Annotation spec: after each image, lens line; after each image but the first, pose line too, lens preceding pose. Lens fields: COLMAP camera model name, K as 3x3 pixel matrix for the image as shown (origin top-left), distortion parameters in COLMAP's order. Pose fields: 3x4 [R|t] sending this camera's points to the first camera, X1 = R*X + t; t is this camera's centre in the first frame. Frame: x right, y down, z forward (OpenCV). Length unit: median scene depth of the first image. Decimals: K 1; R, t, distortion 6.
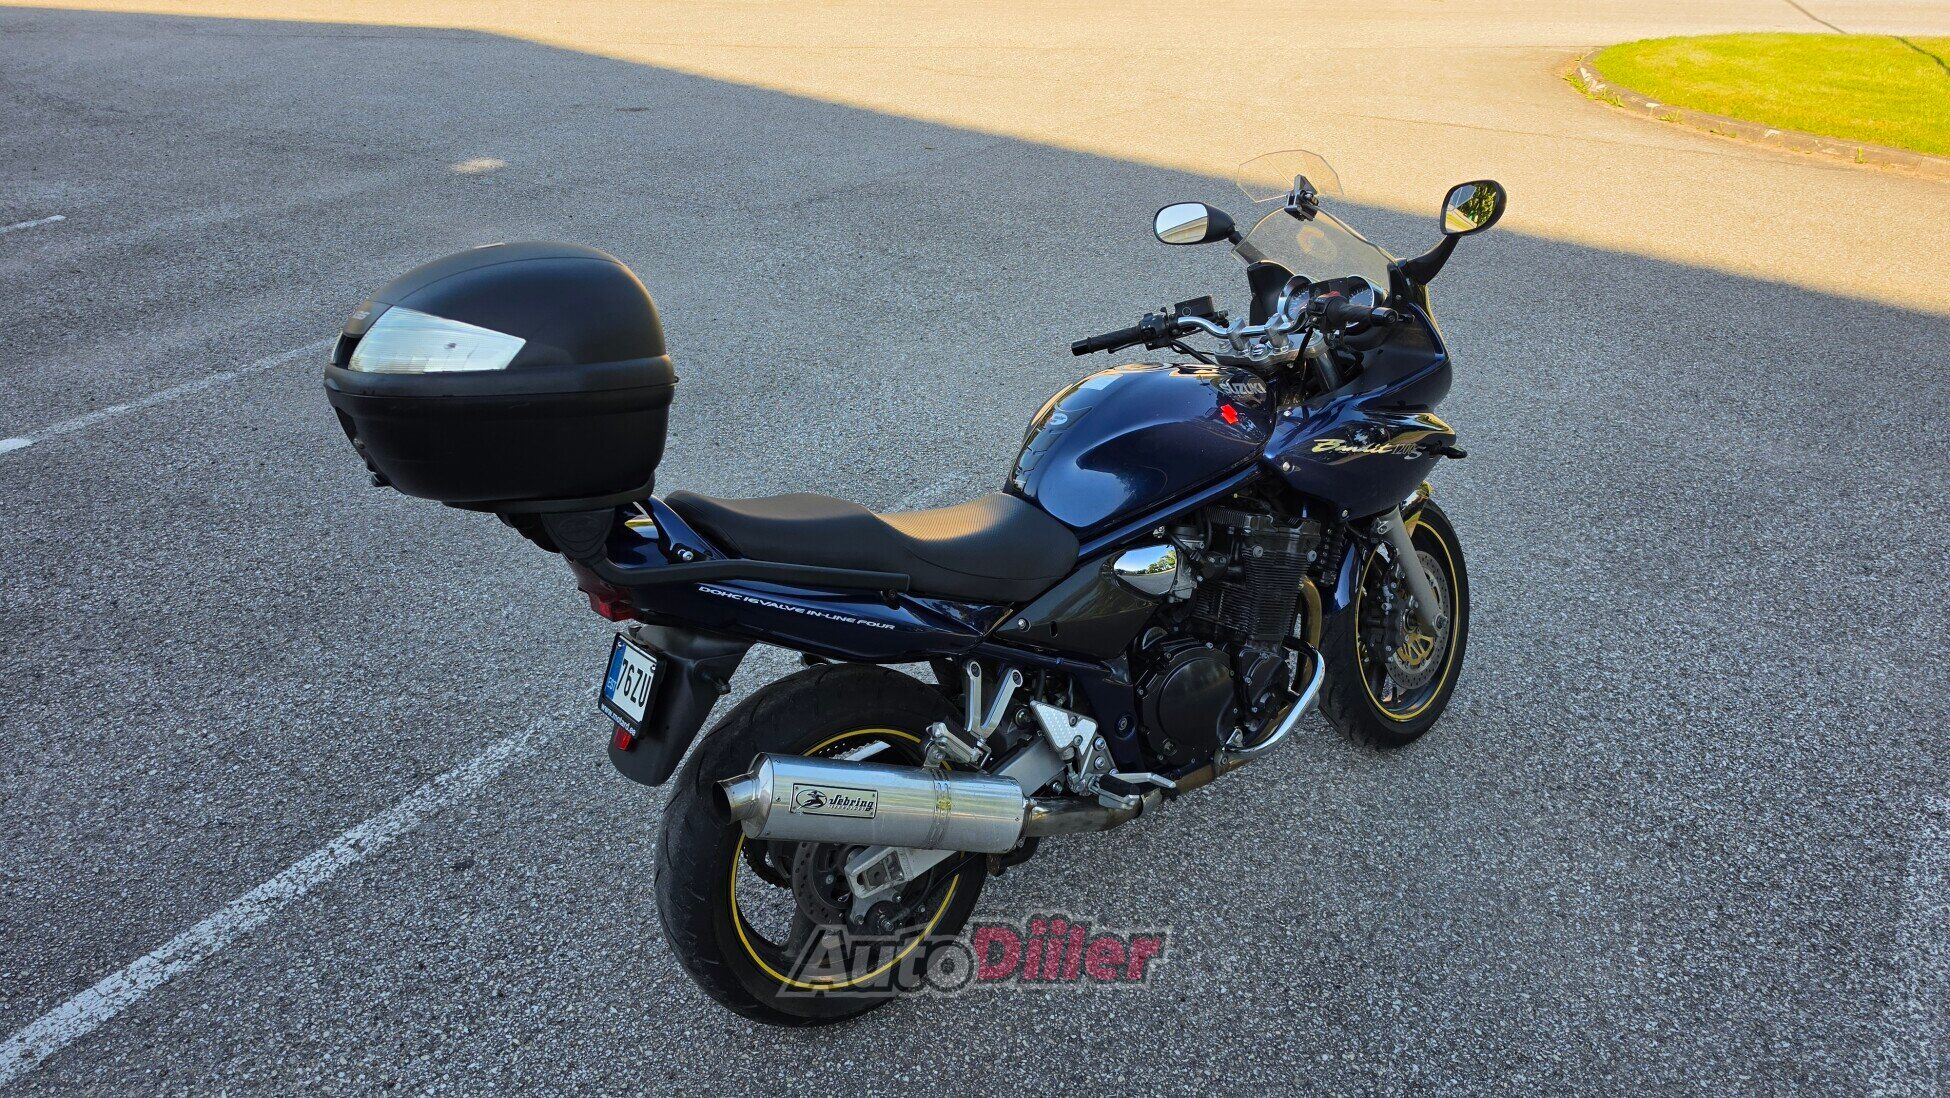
lens RADIAL K [[1386.9, 0, 975.0], [0, 1386.9, 549.0], [0, 0, 1]] dist [0.072666, -0.077929]
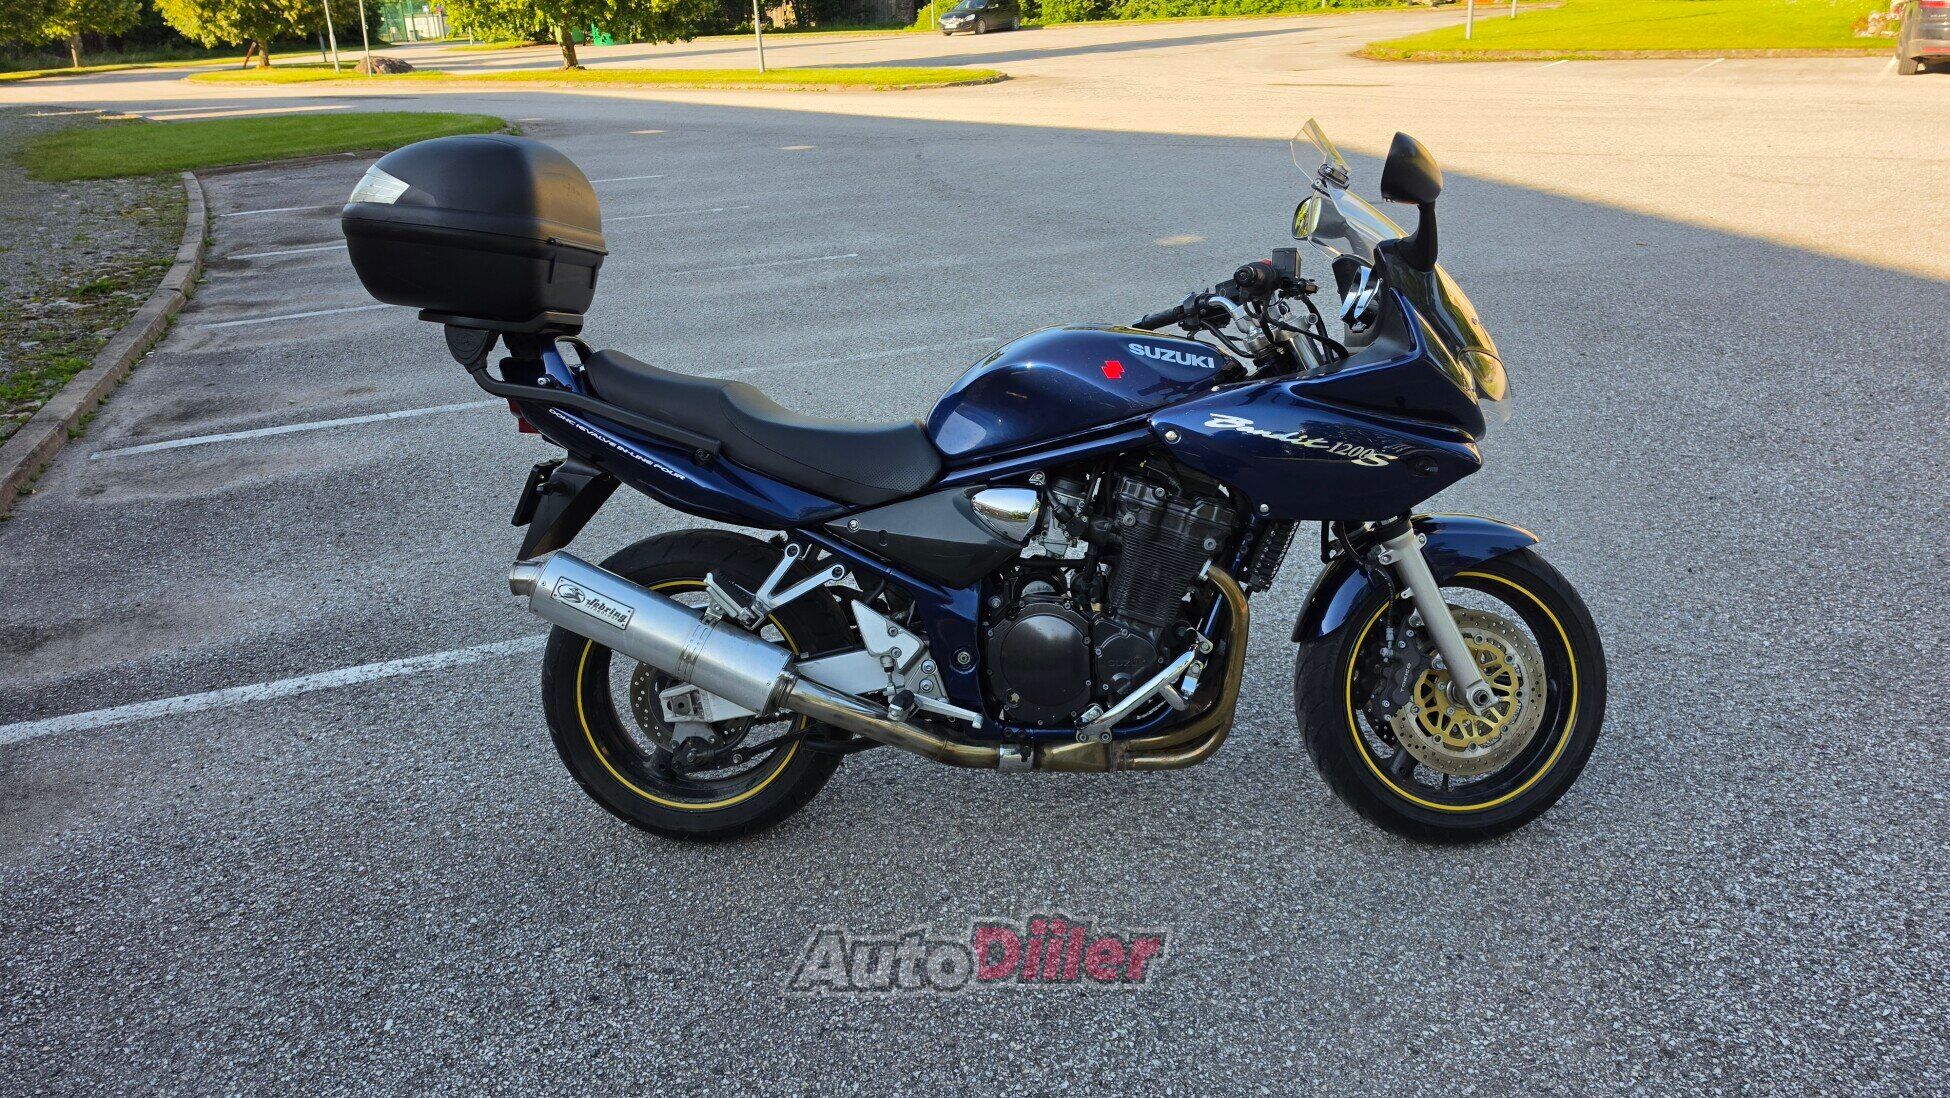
lens RADIAL K [[1386.9, 0, 975.0], [0, 1386.9, 549.0], [0, 0, 1]] dist [0.072666, -0.077929]
pose [[0.771146, 0.179856, -0.610725, 0.734506], [-0.239047, 0.970877, -0.015919, 0.064523], [0.590076, 0.158268, 0.791683, 0.201027]]
